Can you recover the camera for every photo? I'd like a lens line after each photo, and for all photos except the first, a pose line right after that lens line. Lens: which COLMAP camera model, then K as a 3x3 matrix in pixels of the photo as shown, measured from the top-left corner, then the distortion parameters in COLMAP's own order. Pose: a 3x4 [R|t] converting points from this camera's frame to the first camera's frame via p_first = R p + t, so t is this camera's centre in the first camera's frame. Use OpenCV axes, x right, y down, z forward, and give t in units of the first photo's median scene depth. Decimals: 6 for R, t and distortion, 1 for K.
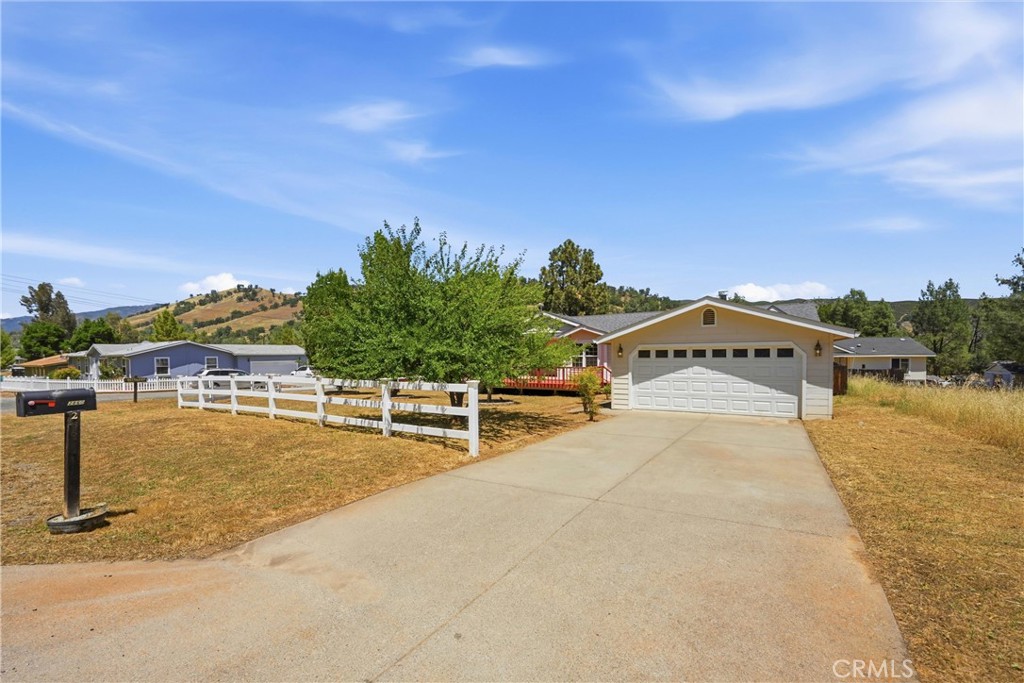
lens RADIAL K [[466.8, 0, 517.4], [0, 466.8, 345.6], [0, 0, 1]] dist [0.000178, 0.000059]
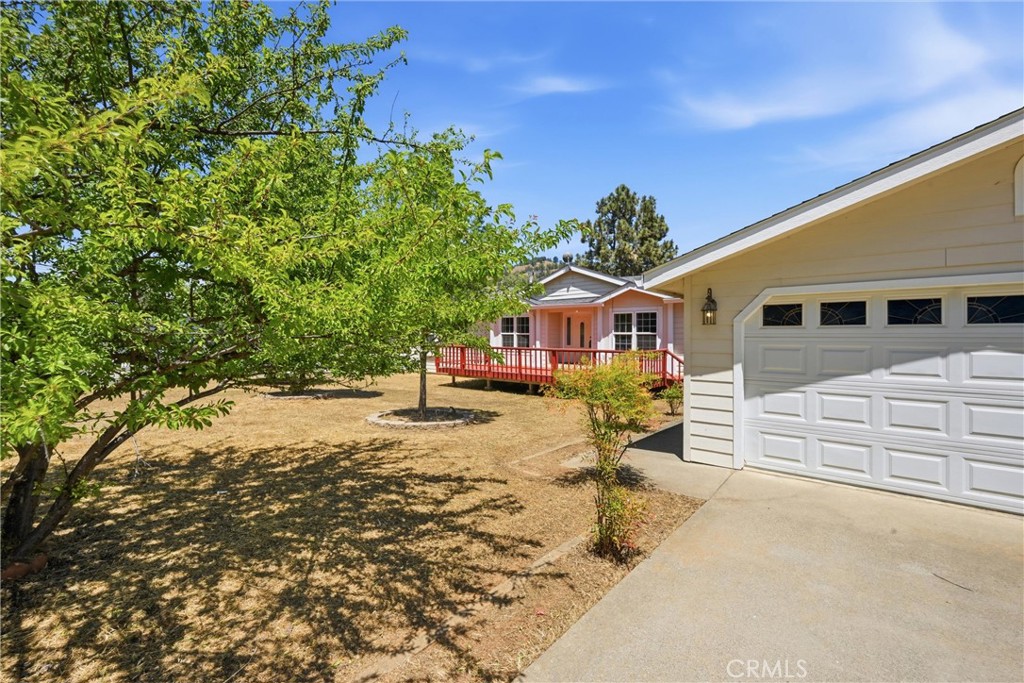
lens RADIAL K [[415.0, 0, 512.0], [0, 415.0, 341.5], [0, 0, 1]] dist [0.000074, 0.000025]
pose [[0.983396, 0.002992, -0.181451, 0.082230], [0.001513, 0.999694, 0.024688, 0.019547], [0.181469, -0.024552, 0.983090, 0.422982]]
